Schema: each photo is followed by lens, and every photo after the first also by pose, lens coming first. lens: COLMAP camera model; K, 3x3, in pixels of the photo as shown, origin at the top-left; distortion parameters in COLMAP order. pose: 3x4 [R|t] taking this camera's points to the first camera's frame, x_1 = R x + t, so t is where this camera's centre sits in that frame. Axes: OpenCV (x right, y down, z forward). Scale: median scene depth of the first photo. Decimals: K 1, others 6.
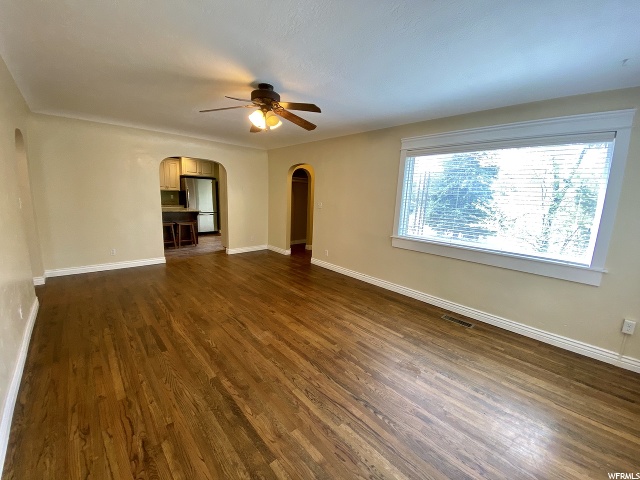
lens RADIAL K [[264.7, 0, 322.6], [0, 264.7, 238.8], [0, 0, 1]] dist [-0.001764, -0.000619]
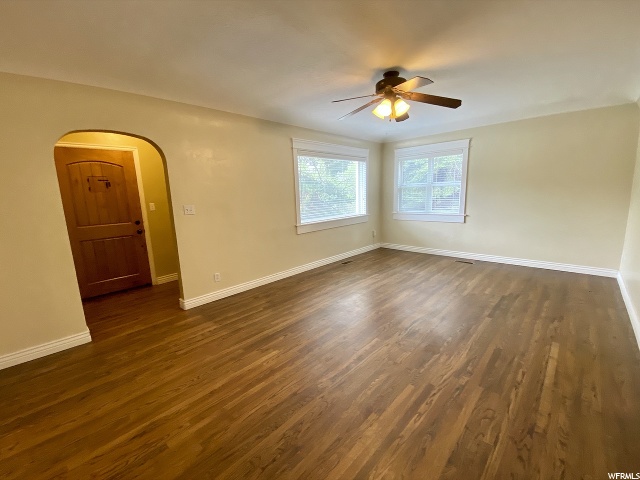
lens RADIAL K [[264.7, 0, 319.6], [0, 264.7, 239.1], [0, 0, 1]] dist [-0.001764, -0.000619]
pose [[-0.053258, -0.218739, 0.974329, -1.263034], [0.197235, 0.954188, 0.224999, -0.280350], [-0.978909, 0.204155, -0.007676, 1.391105]]
